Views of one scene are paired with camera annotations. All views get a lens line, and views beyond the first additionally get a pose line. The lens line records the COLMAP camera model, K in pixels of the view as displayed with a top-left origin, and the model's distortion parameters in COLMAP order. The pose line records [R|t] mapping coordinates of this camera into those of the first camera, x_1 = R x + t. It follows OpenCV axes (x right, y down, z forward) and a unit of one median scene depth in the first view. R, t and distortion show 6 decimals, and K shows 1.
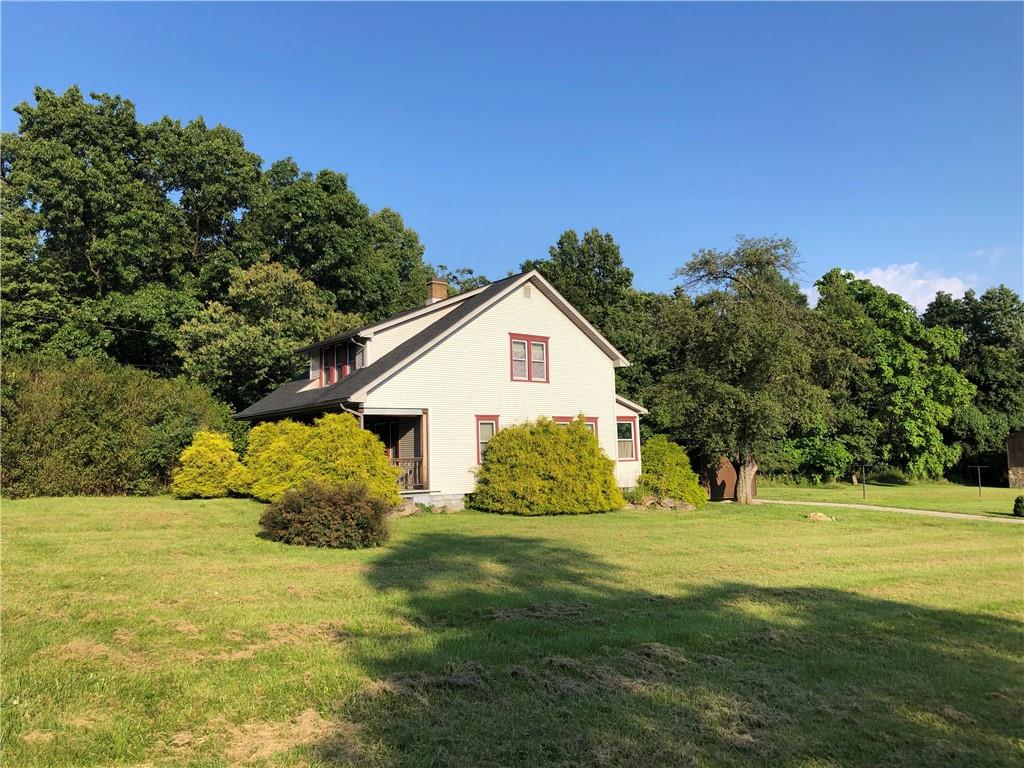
lens RADIAL K [[824.9, 0, 512.9], [0, 824.9, 389.2], [0, 0, 1]] dist [0.013374, 0.007261]
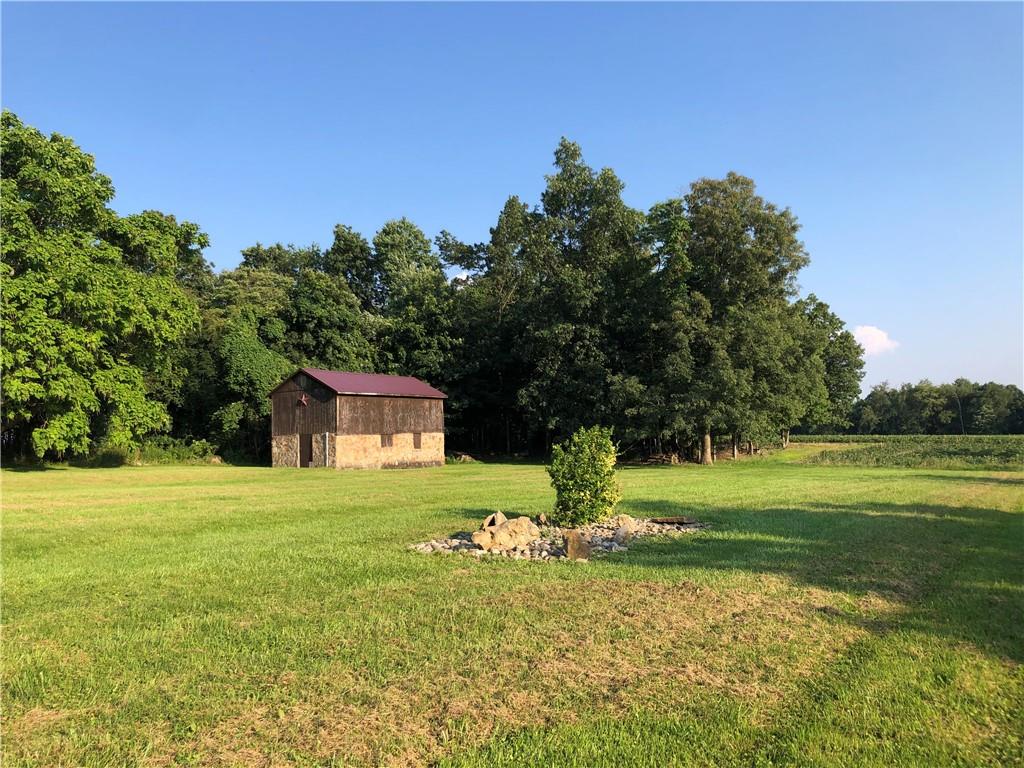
lens RADIAL K [[824.9, 0, 519.5], [0, 824.9, 376.6], [0, 0, 1]] dist [0.013374, 0.007261]
pose [[0.905798, 0.014866, 0.423448, 0.524716], [-0.012469, 0.999887, -0.008431, 0.052173], [-0.423525, 0.002357, 0.905881, 0.333568]]
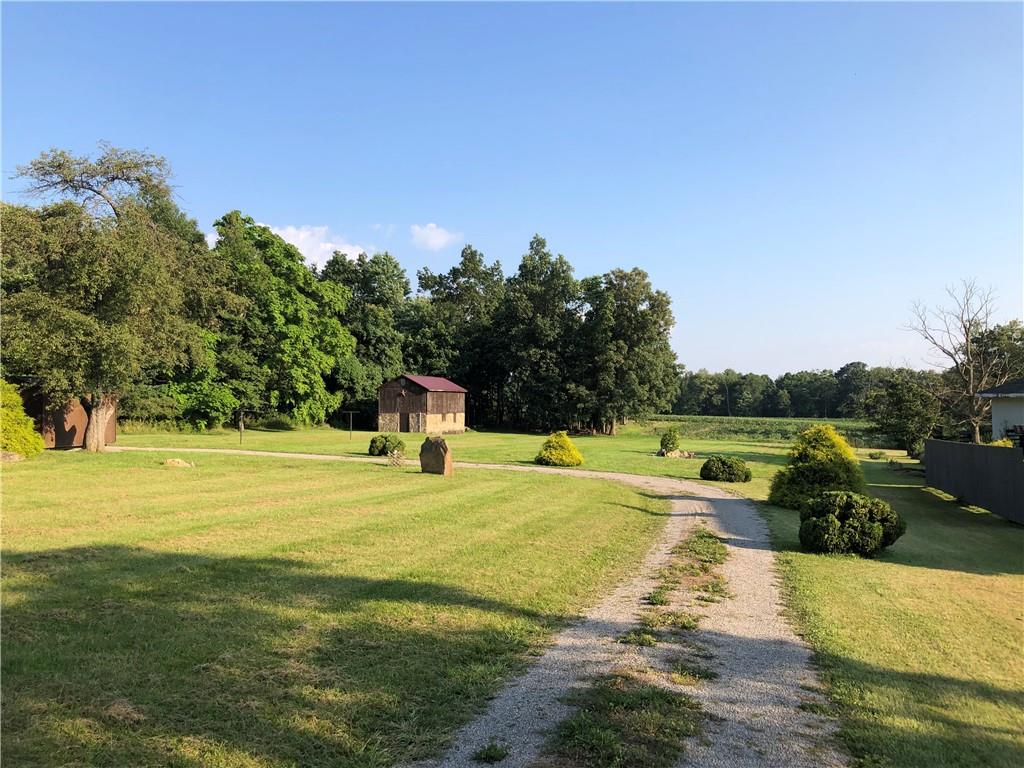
lens RADIAL K [[809.5, 0, 514.3], [0, 809.5, 378.6], [0, 0, 1]] dist [0.031946, -0.013106]
pose [[0.778660, 0.030233, 0.626717, 0.057103], [-0.058935, 0.997947, 0.025082, 0.009670], [-0.624672, -0.056466, 0.778843, 0.039531]]
